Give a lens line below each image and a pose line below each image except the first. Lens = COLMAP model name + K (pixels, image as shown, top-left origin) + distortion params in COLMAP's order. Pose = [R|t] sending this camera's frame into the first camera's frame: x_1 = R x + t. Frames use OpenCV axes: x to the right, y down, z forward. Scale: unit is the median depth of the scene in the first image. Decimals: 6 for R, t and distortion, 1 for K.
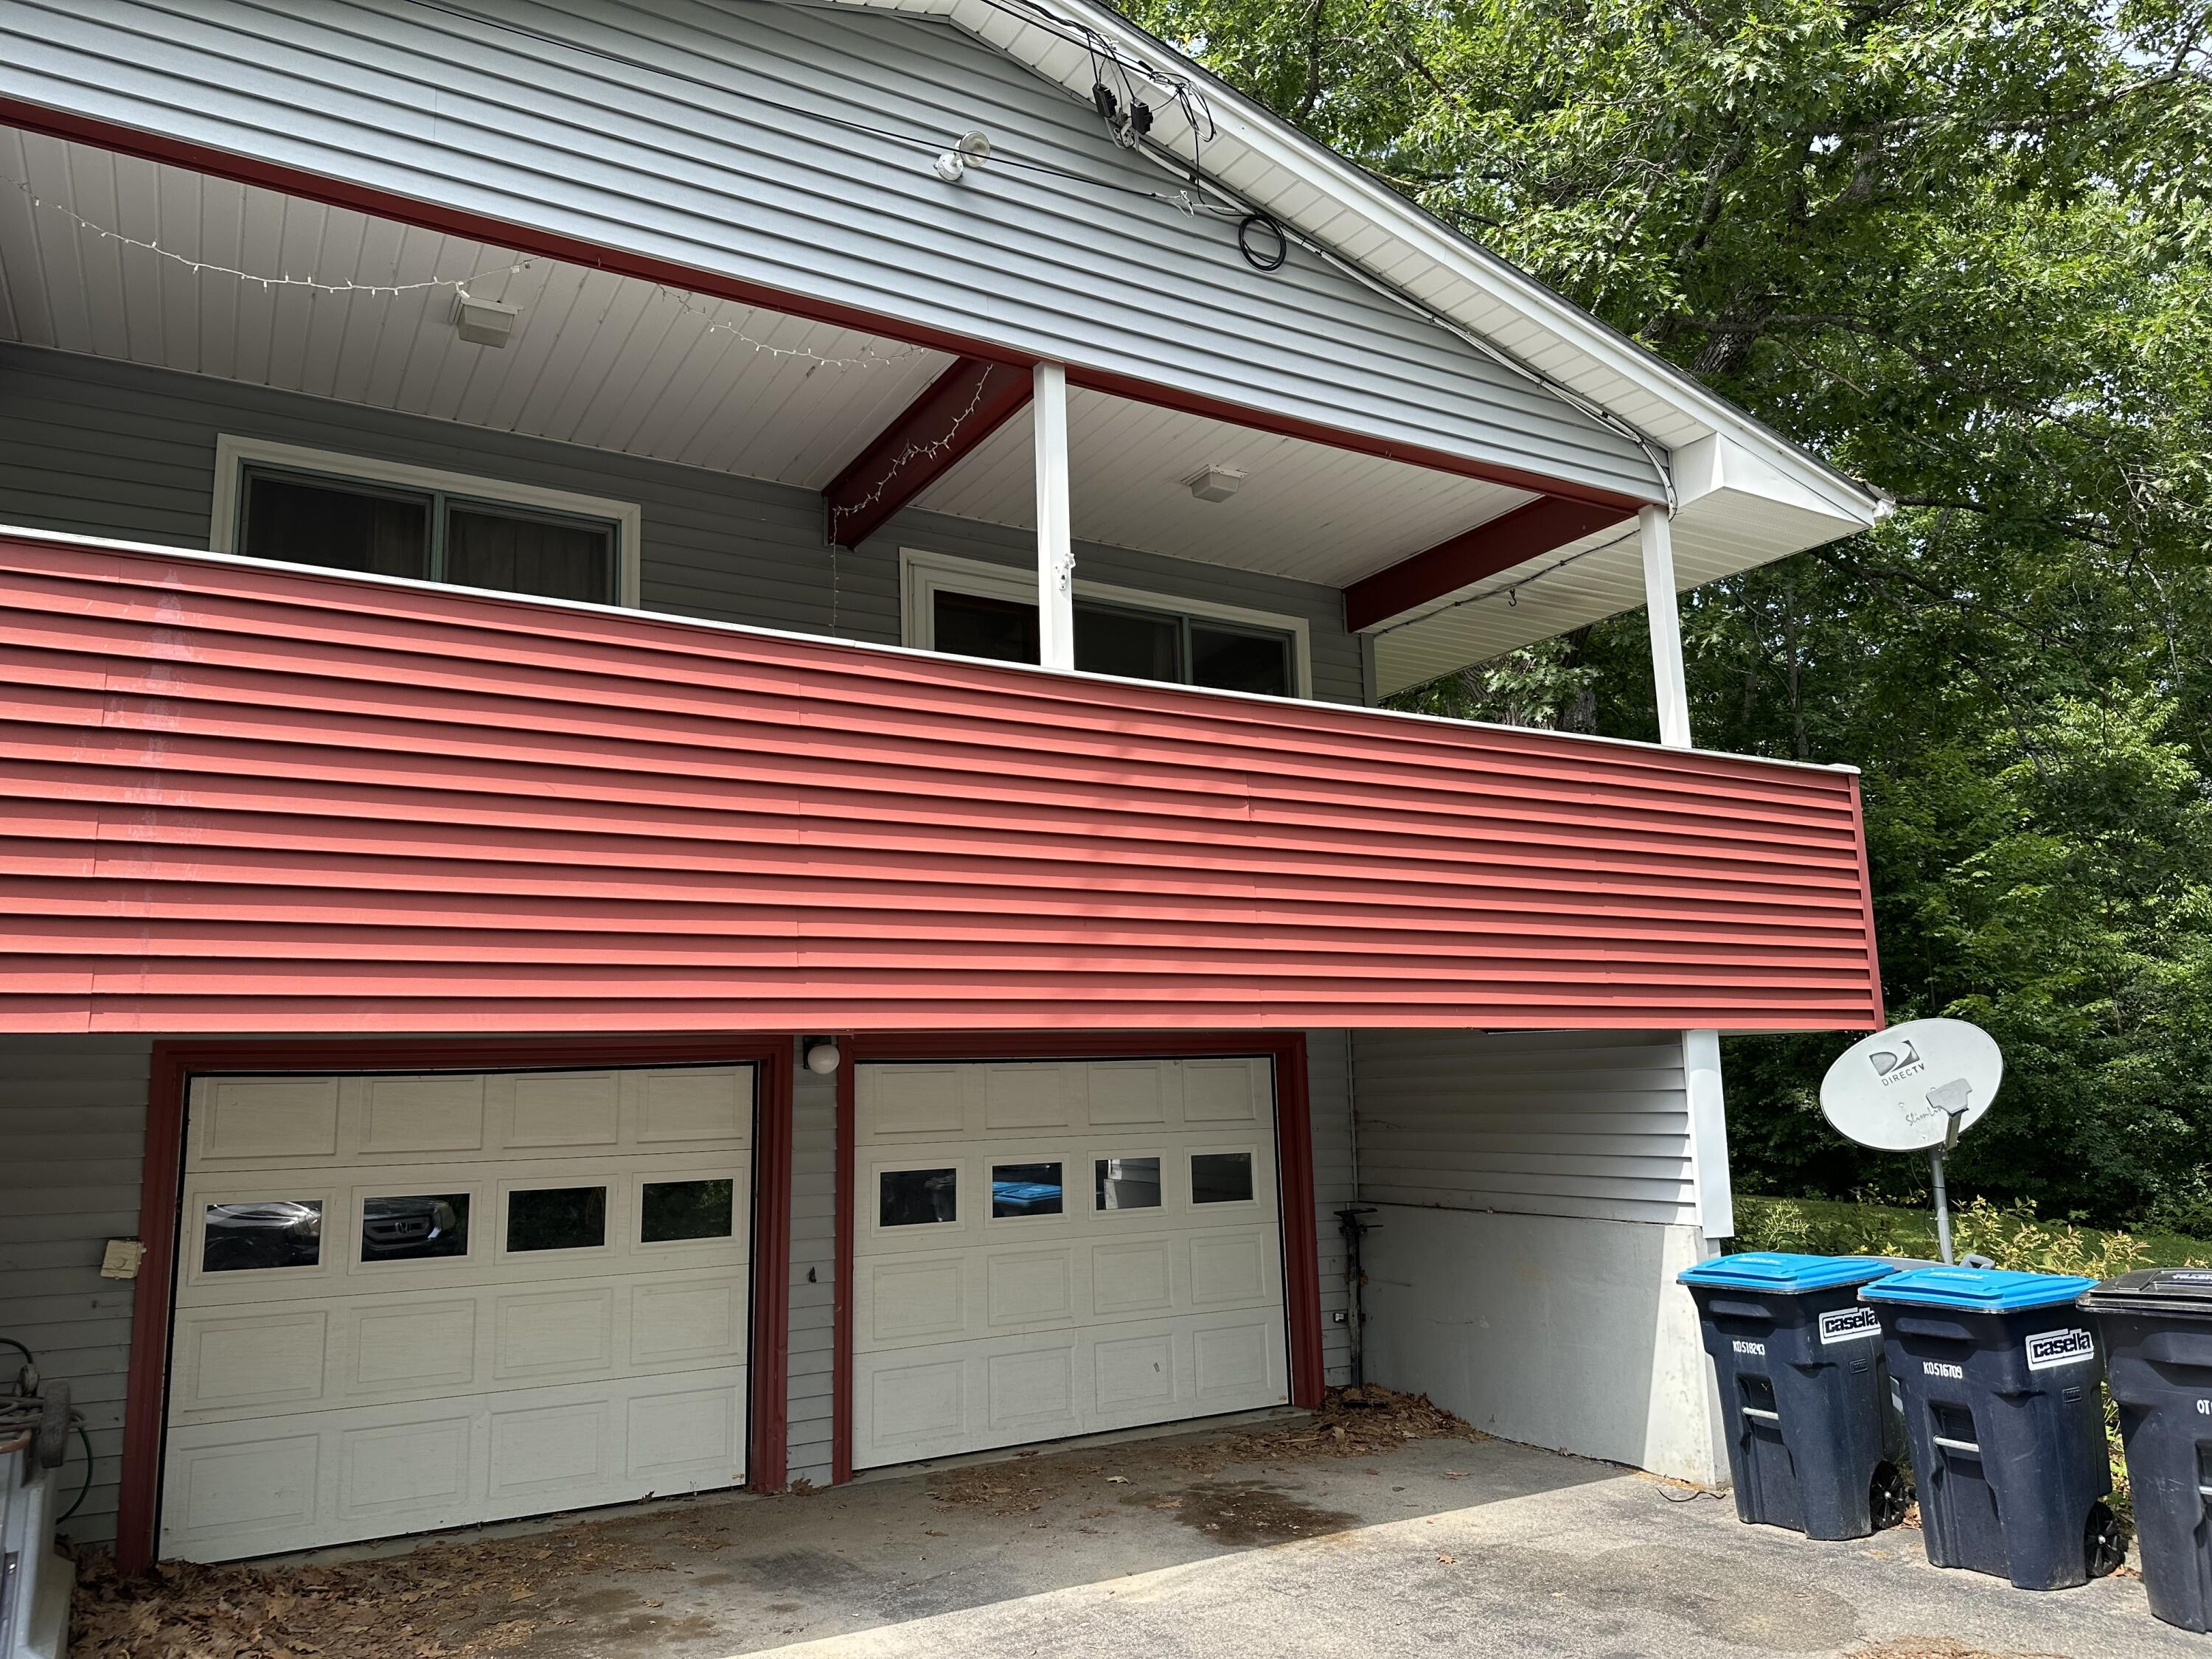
lens RADIAL K [[1546.7, 0, 1095.1], [0, 1546.7, 841.1], [0, 0, 1]] dist [0.042071, -0.049311]
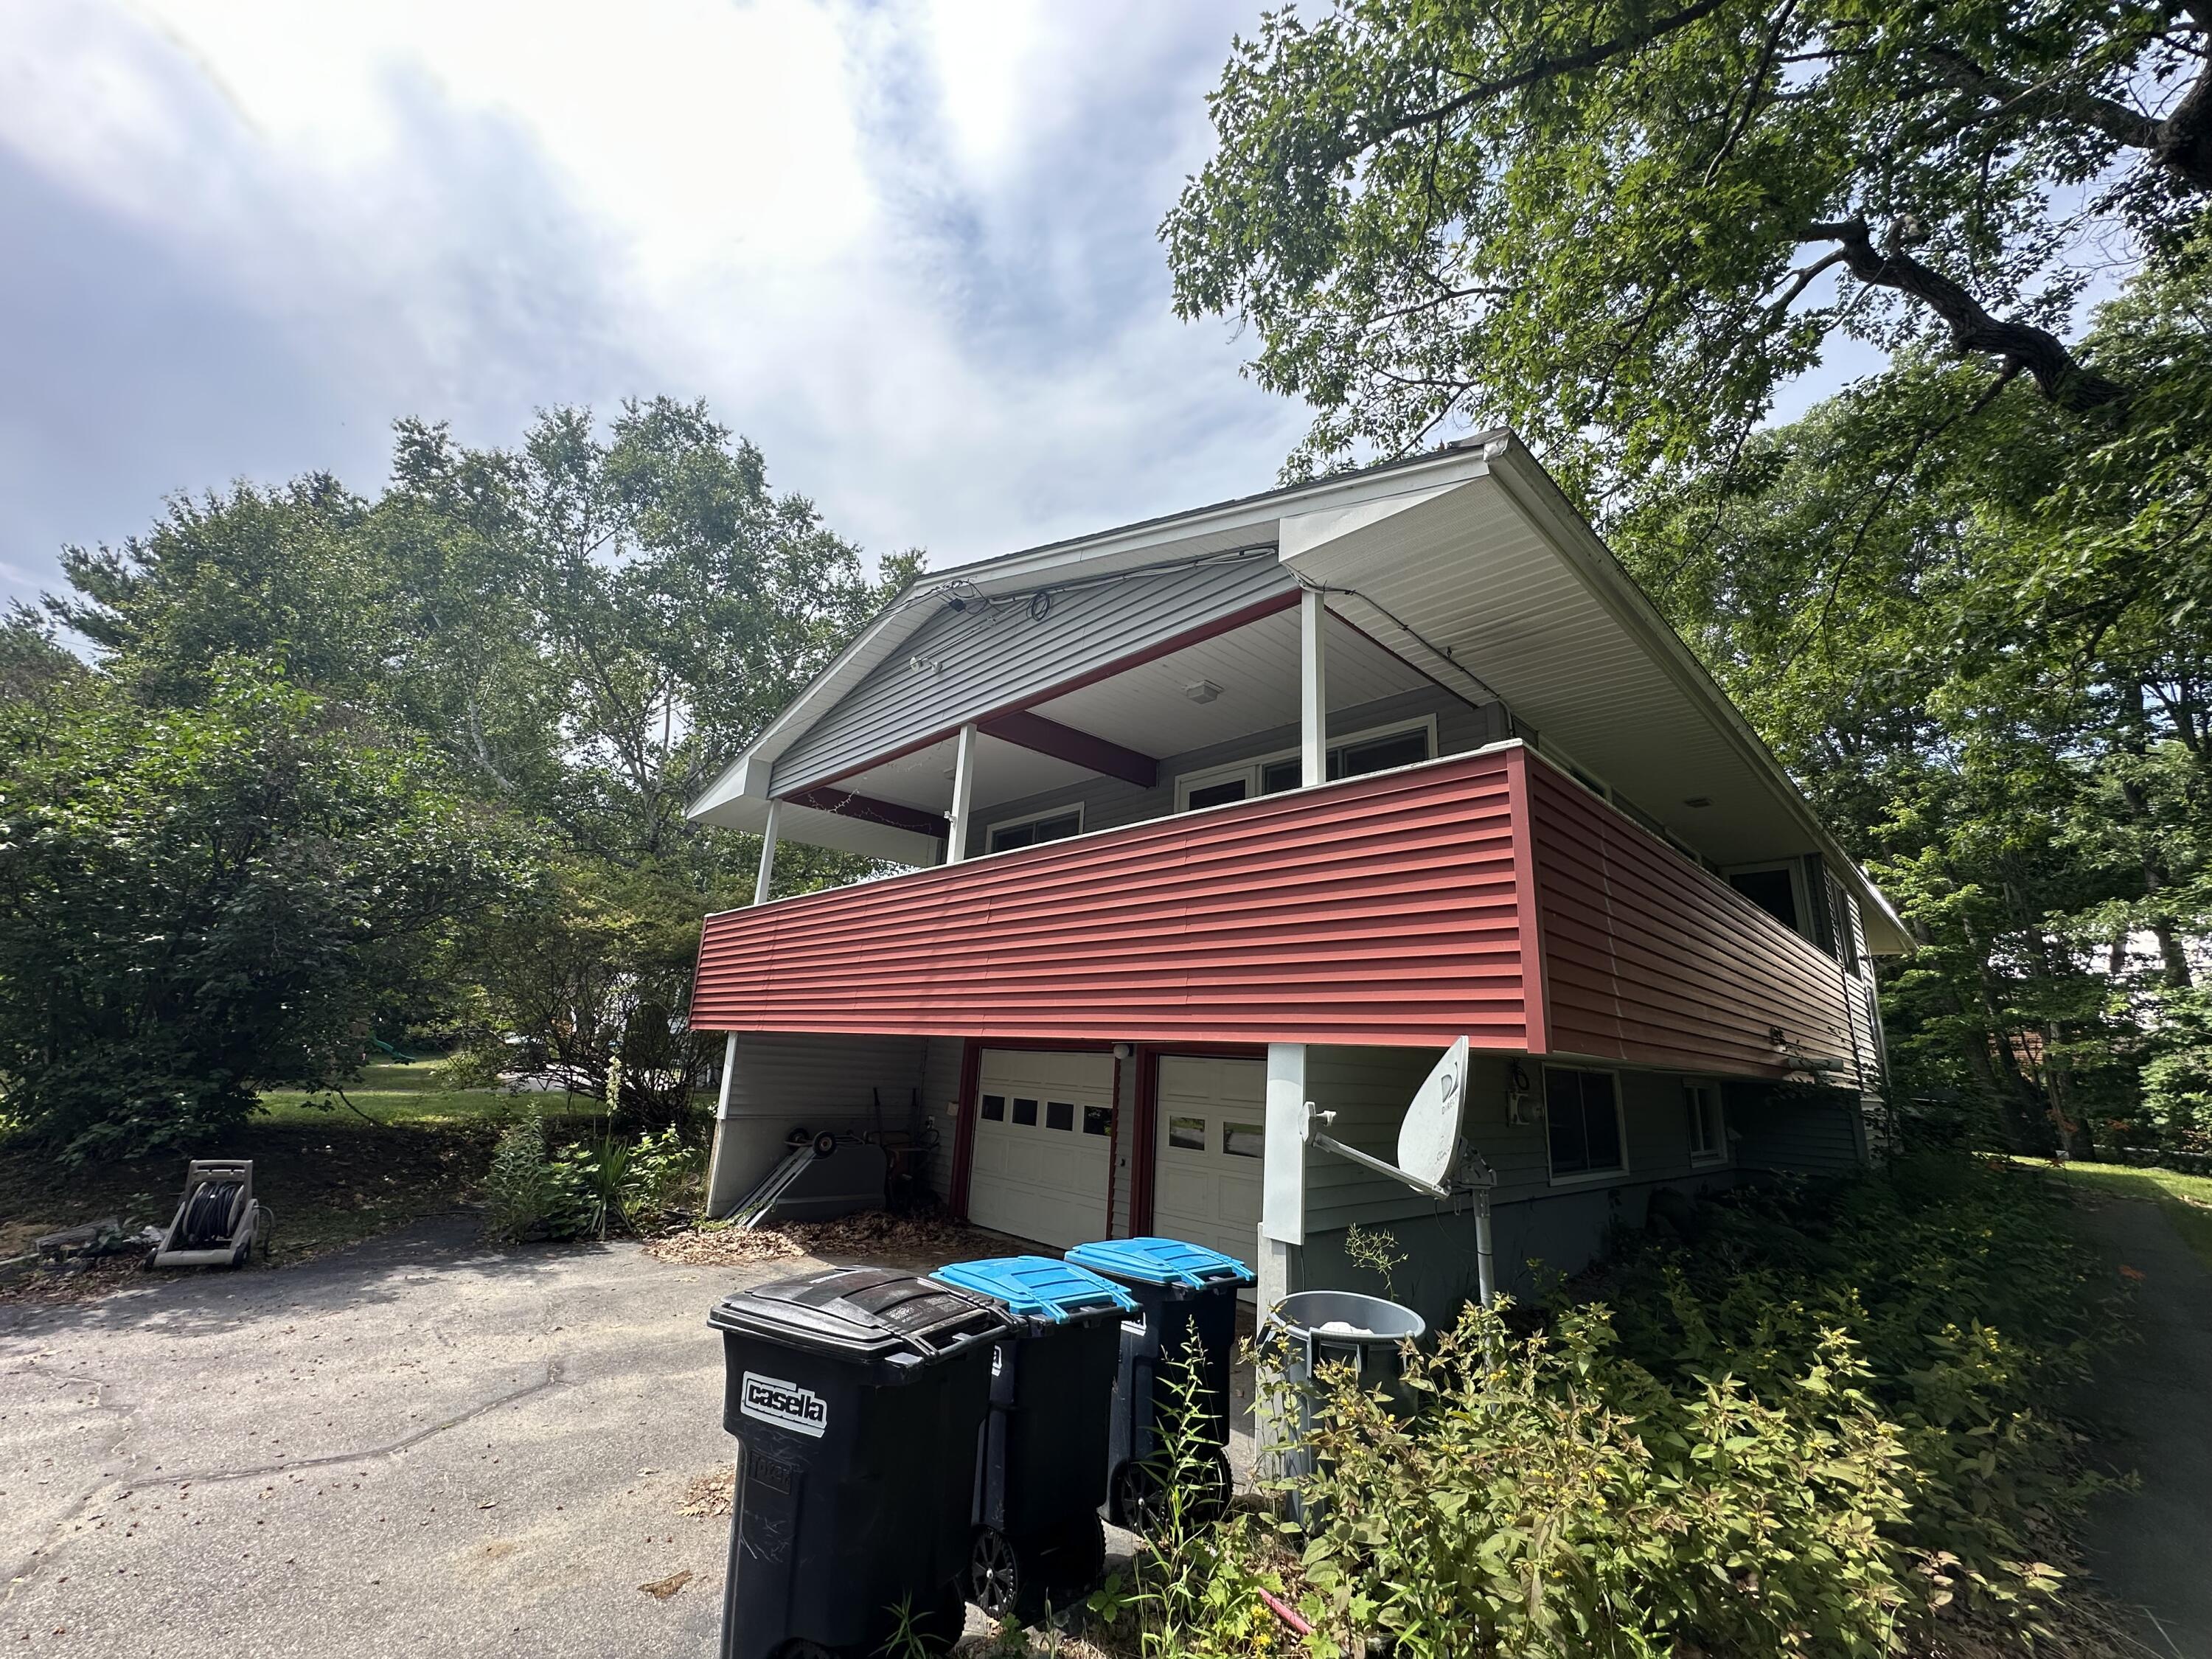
lens RADIAL K [[881.4, 0, 1100.3], [0, 881.4, 826.0], [0, 0, 1]] dist [-0.004782, 0.000880]
pose [[0.241580, -0.213866, -0.946520, 0.932161], [0.101370, 0.975636, -0.194572, 0.074949], [0.965072, -0.048944, 0.257374, 0.684165]]
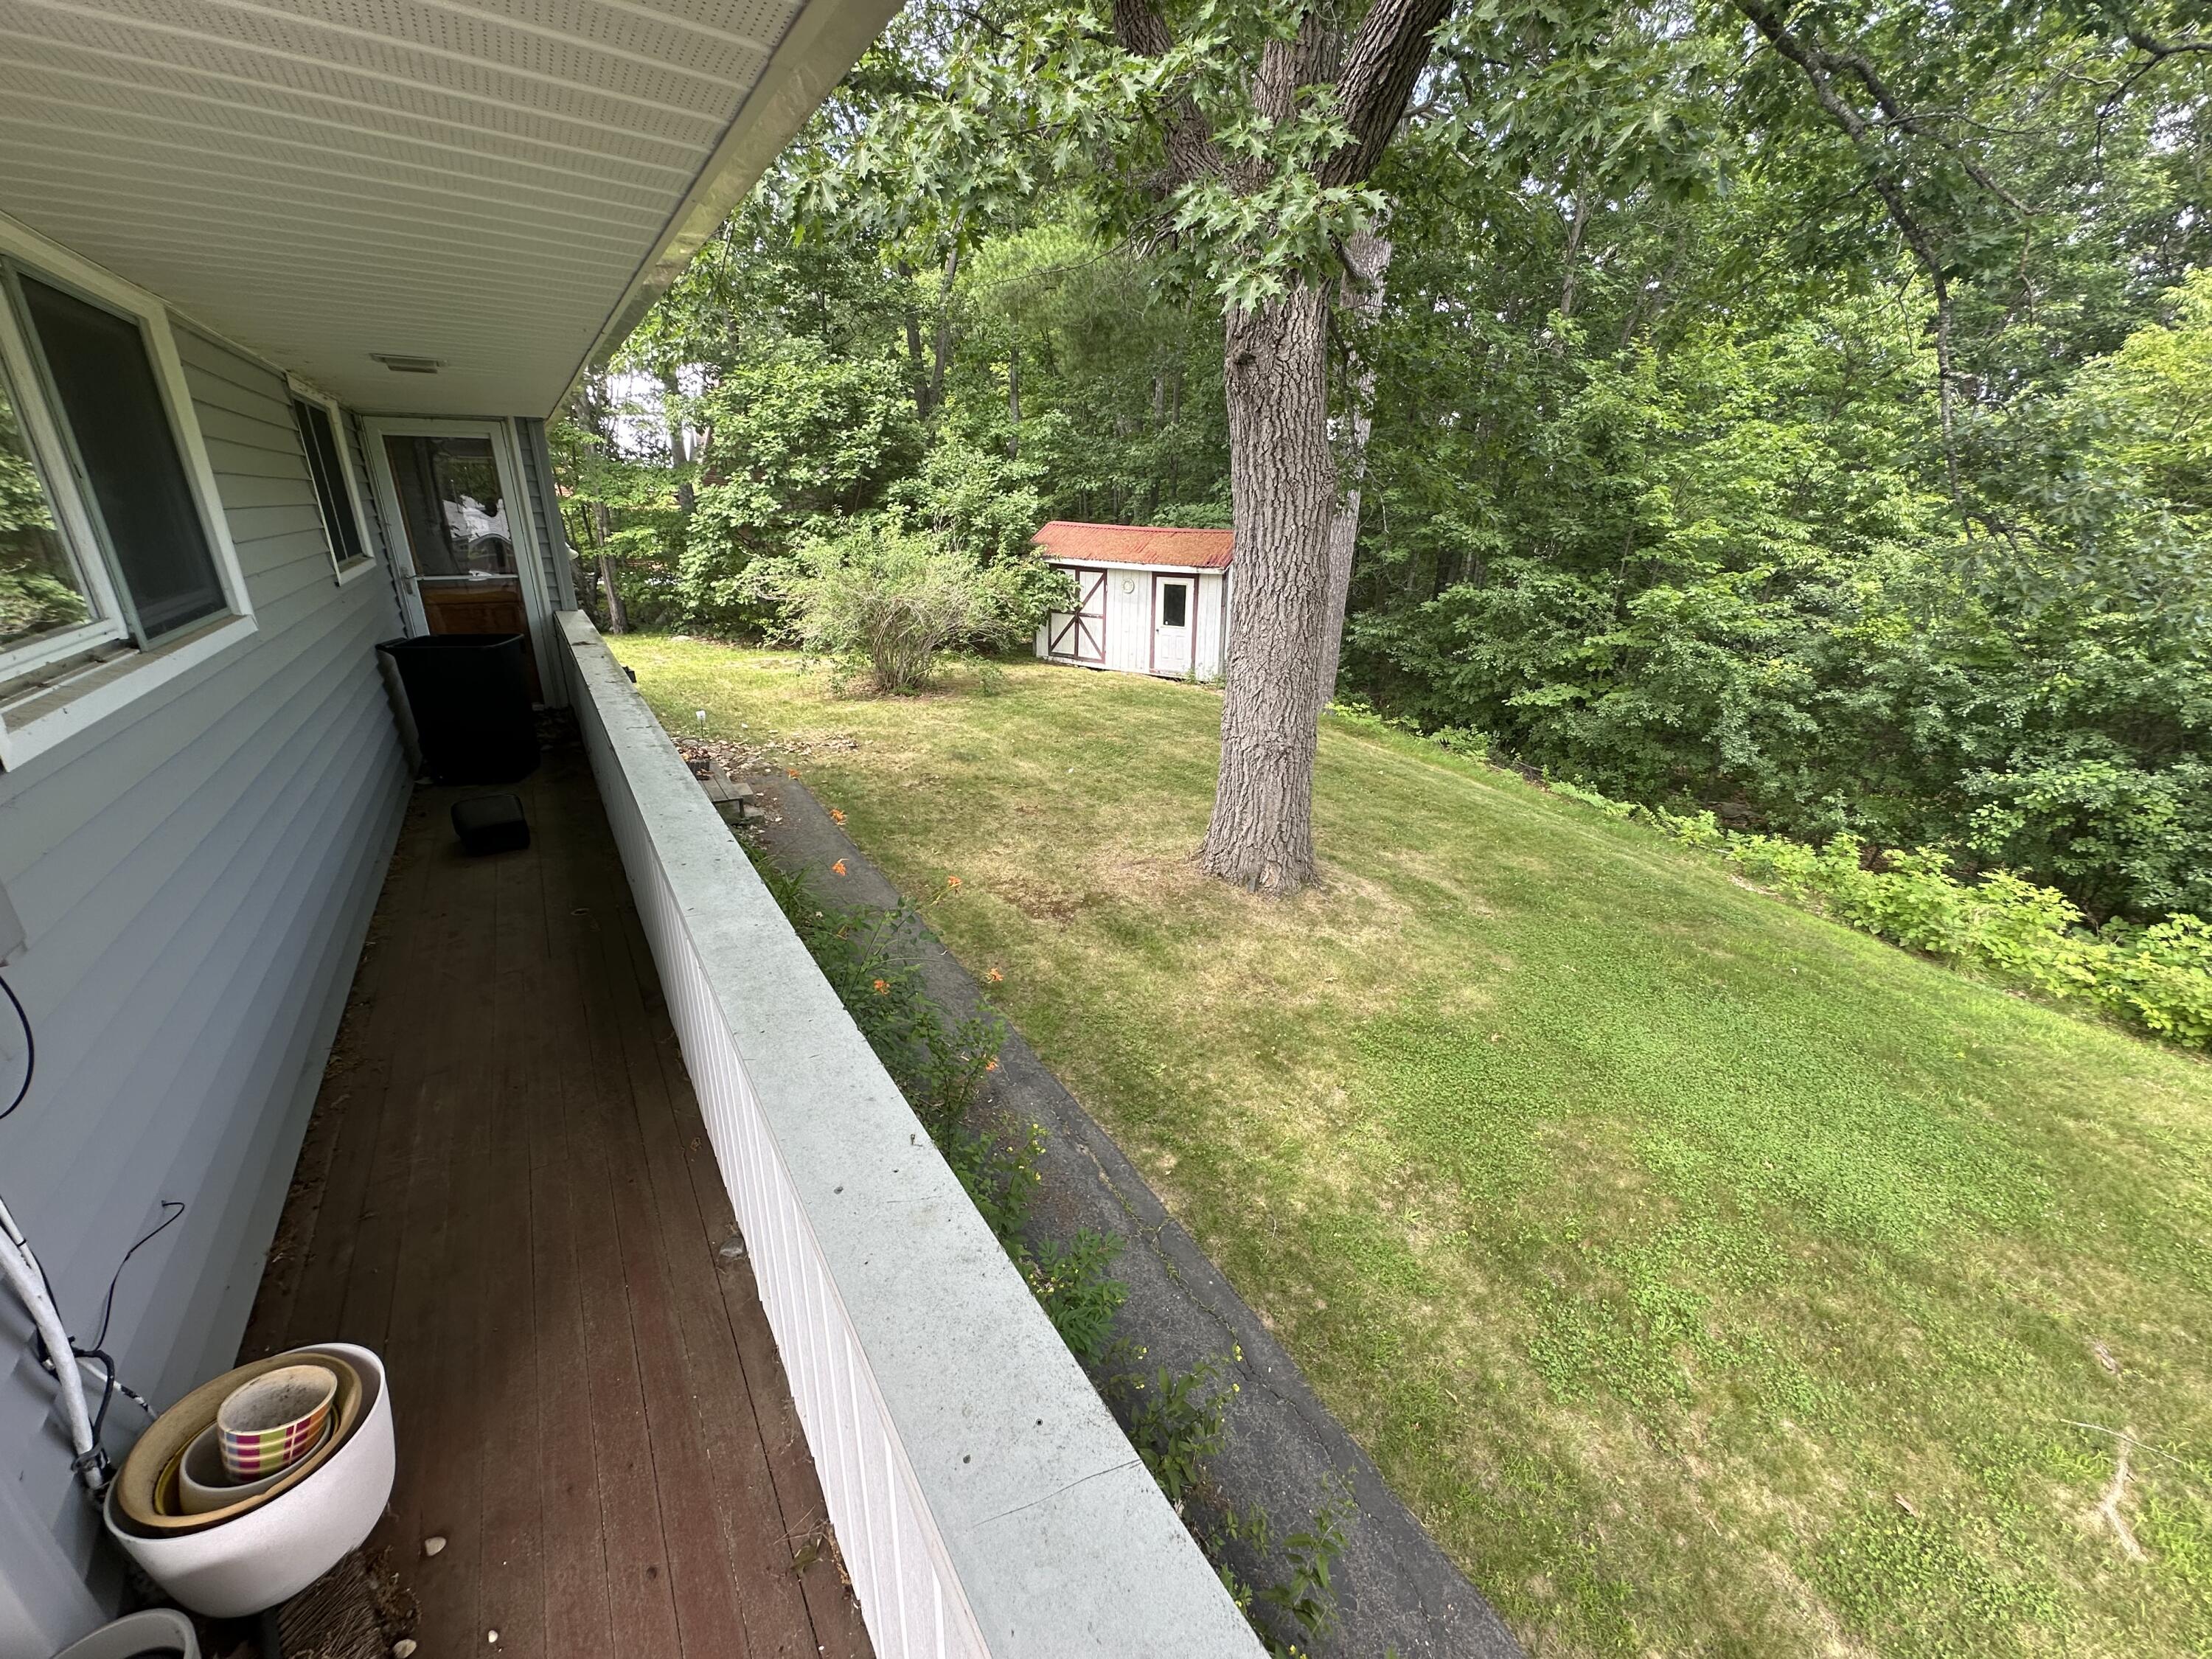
lens RADIAL K [[881.4, 0, 1111.3], [0, 881.4, 828.0], [0, 0, 1]] dist [-0.004782, 0.000880]
pose [[0.997377, 0.019600, 0.069680, 0.397412], [-0.051835, 0.865309, 0.498551, -0.127141], [-0.050523, -0.500855, 0.864055, 1.194362]]
